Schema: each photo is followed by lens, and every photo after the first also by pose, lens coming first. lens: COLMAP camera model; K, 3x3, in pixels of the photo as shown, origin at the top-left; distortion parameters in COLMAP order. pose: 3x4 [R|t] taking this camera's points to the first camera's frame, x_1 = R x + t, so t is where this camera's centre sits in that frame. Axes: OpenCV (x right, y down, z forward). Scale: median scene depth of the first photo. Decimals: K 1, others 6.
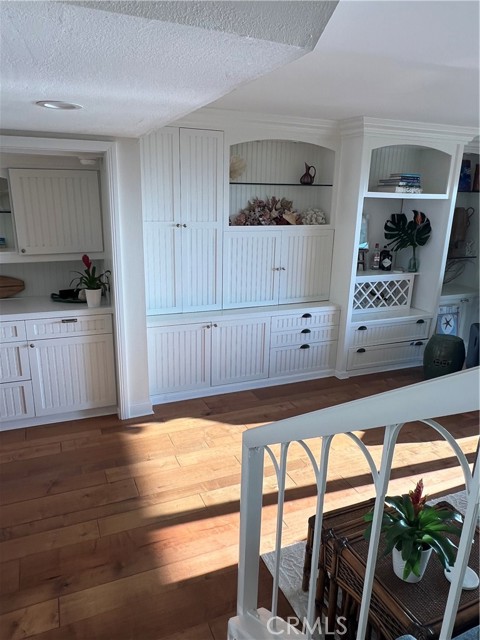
lens RADIAL K [[450.9, 0, 238.6], [0, 450.9, 322.8], [0, 0, 1]] dist [0.003582, -0.013372]
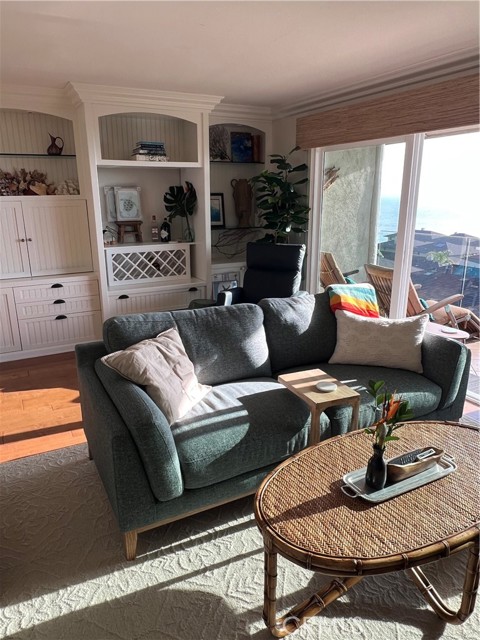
lens RADIAL K [[450.9, 0, 240.2], [0, 450.9, 319.2], [0, 0, 1]] dist [0.003582, -0.013372]
pose [[0.996388, -0.047005, 0.070724, 0.468331], [0.047504, 0.998857, -0.005389, 0.080213], [-0.070390, 0.008730, 0.997481, -0.023908]]
